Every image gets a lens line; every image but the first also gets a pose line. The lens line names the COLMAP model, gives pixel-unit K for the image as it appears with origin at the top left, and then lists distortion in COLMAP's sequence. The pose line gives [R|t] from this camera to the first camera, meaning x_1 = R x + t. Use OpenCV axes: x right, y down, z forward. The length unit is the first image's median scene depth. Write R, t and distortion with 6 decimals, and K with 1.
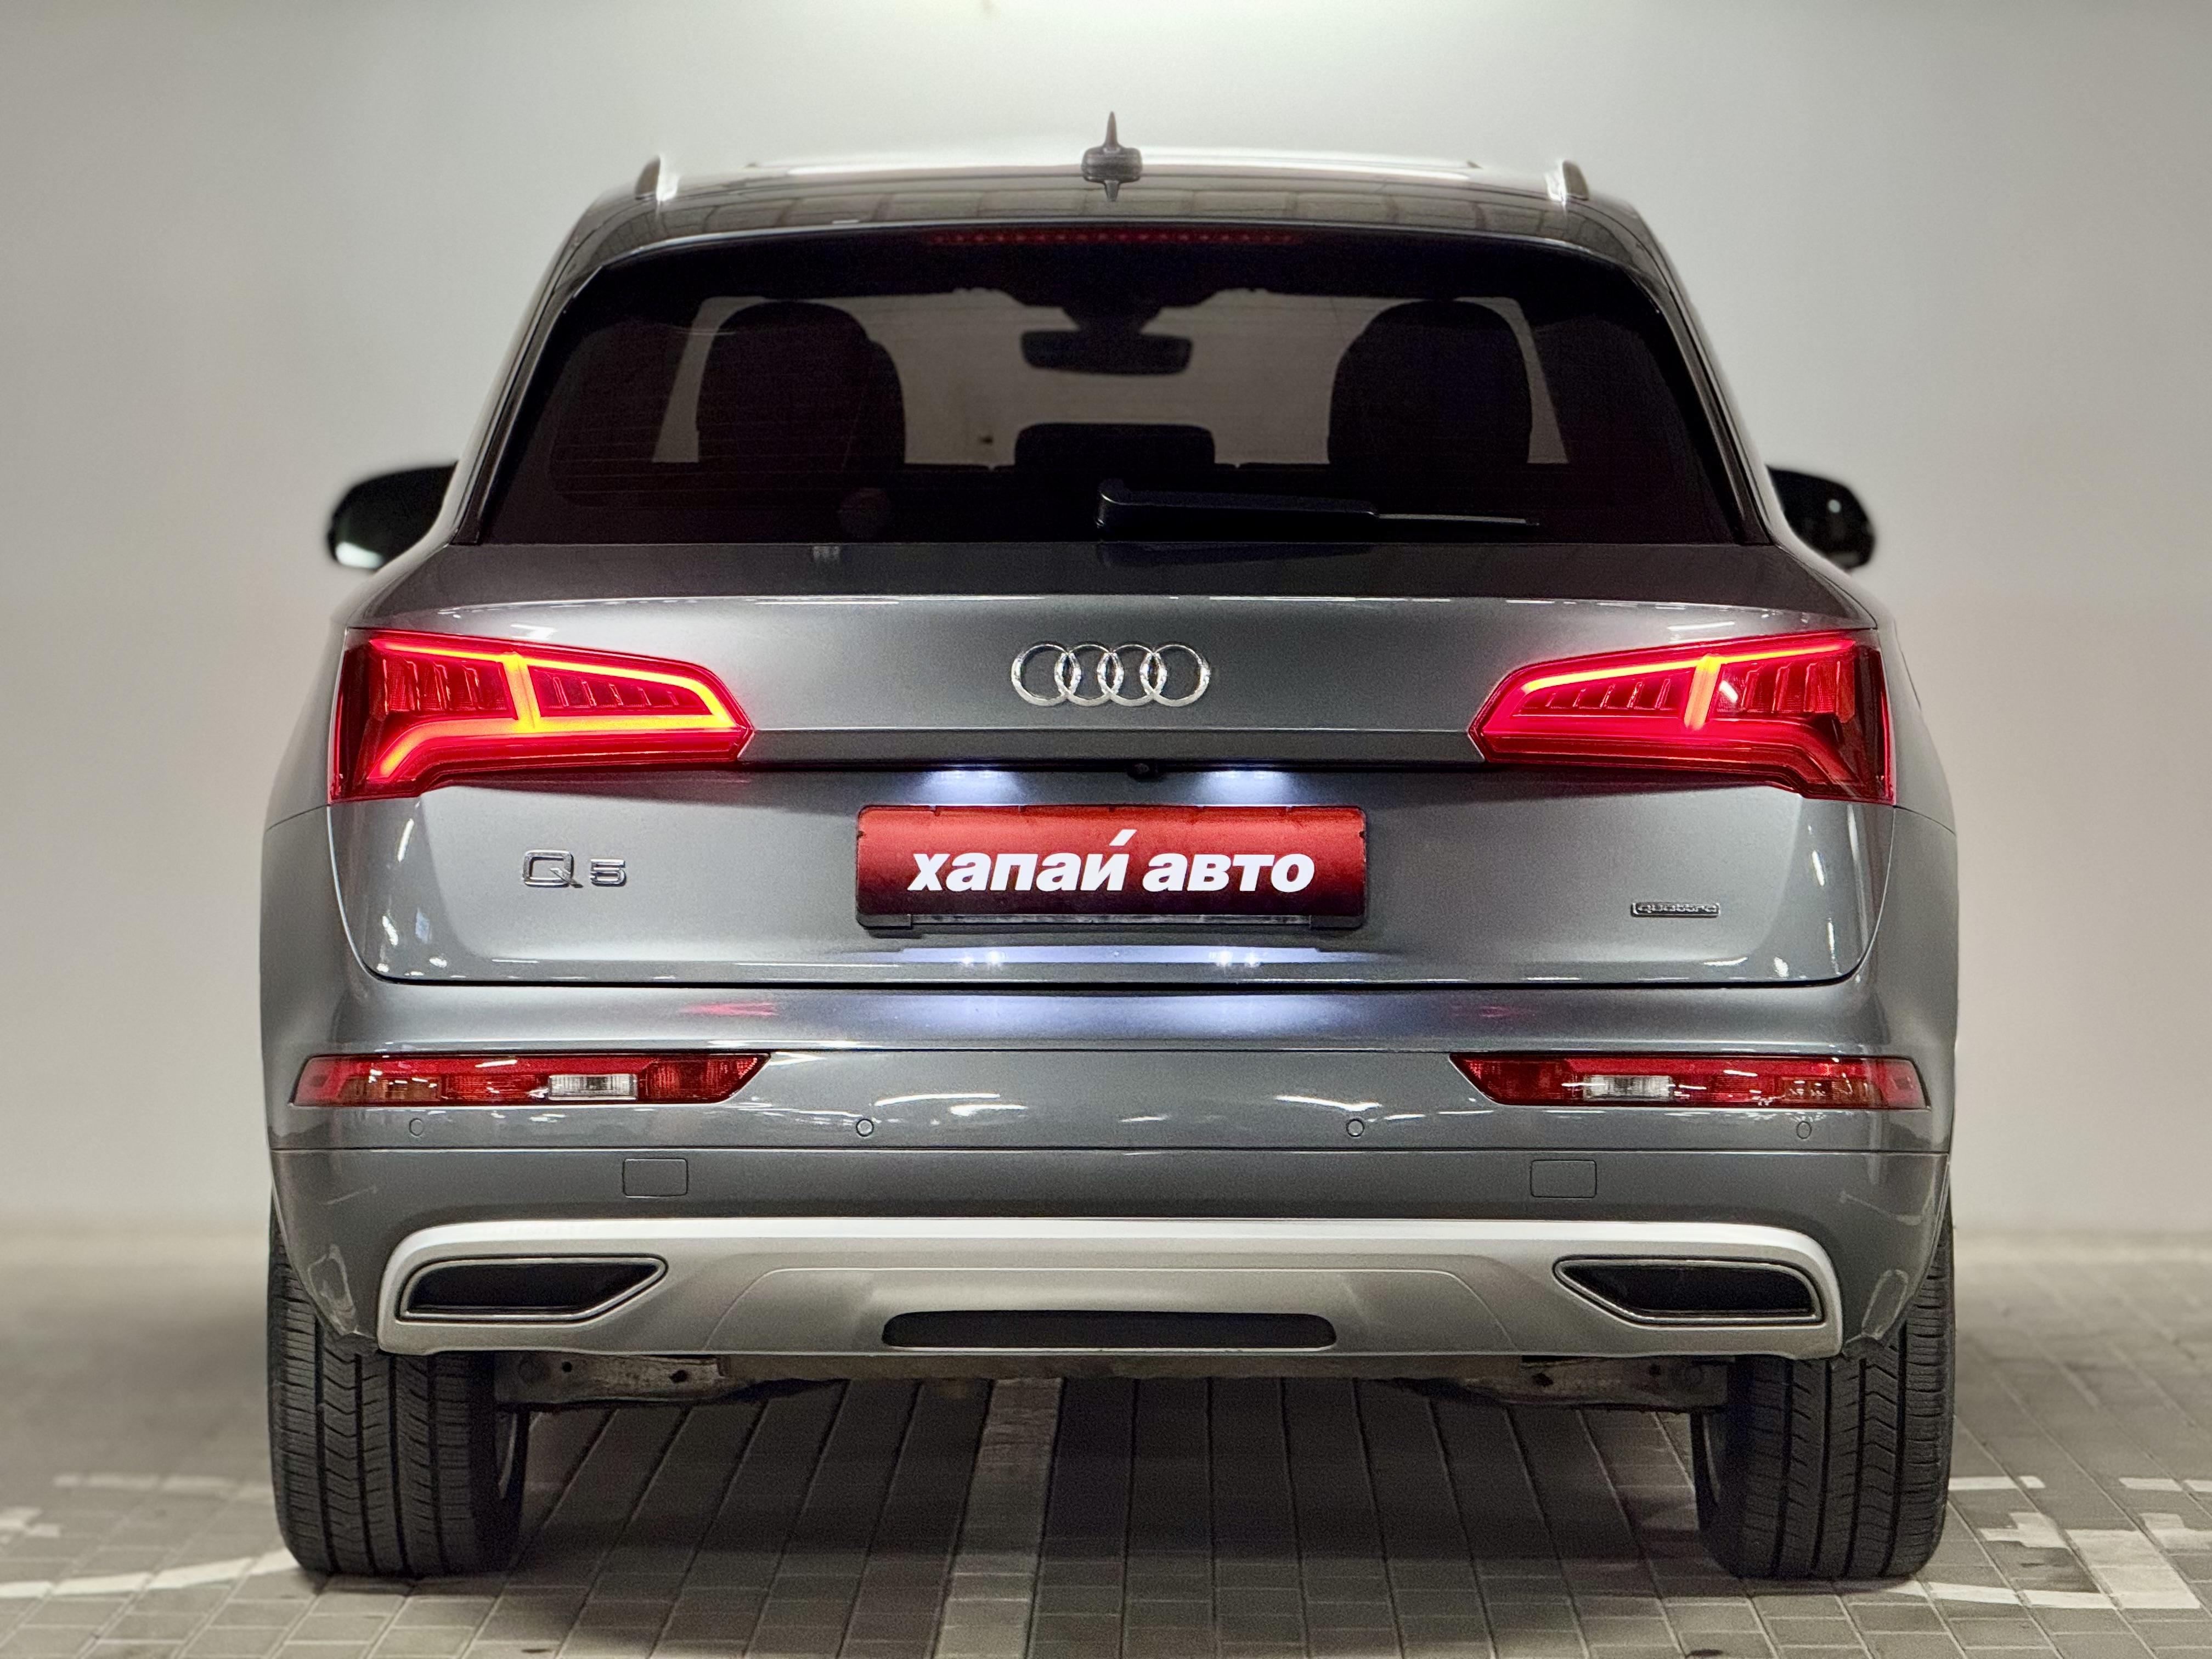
lens RADIAL K [[7935.8, 0, 1107.1], [0, 7935.8, 840.3], [0, 0, 1]] dist [0.116888, 0.000000]
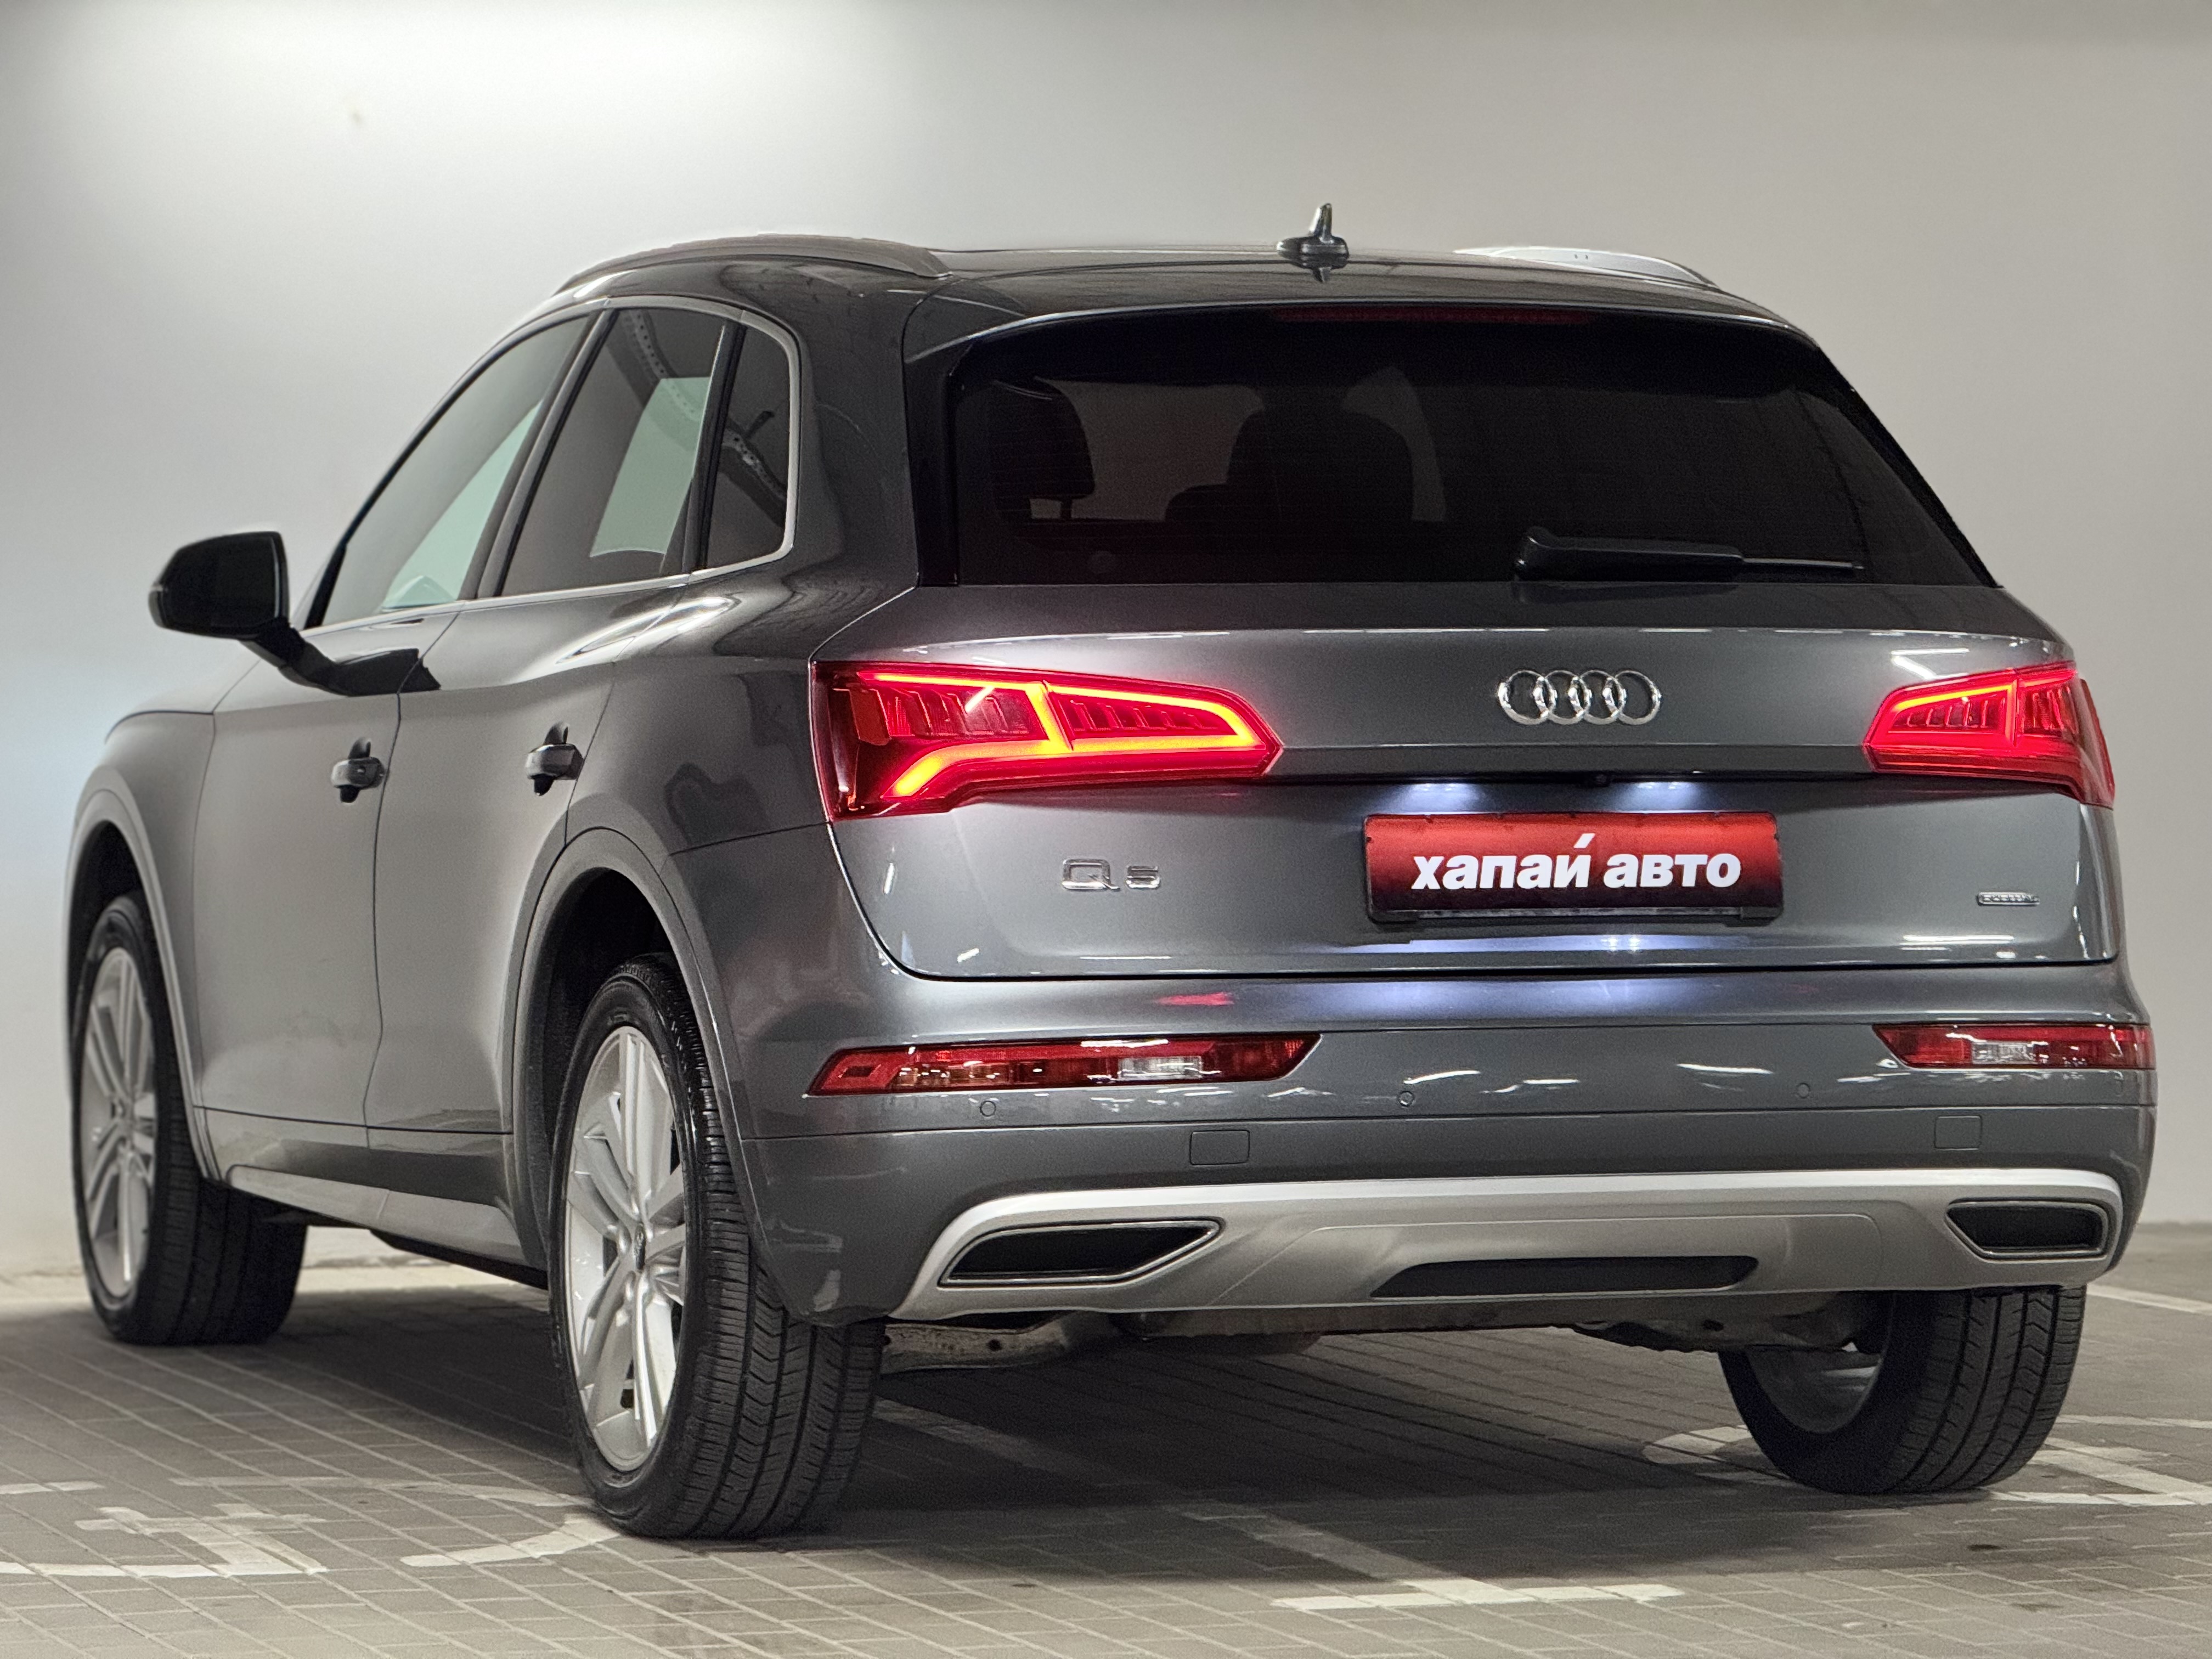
lens RADIAL K [[7935.8, 0, 1103.2], [0, 7935.8, 818.4], [0, 0, 1]] dist [0.116888, 0.000000]
pose [[0.945678, -0.009474, 0.324966, -0.430820], [0.015696, 0.999740, -0.016528, 0.014132], [-0.324725, 0.020731, 0.945581, -0.050735]]
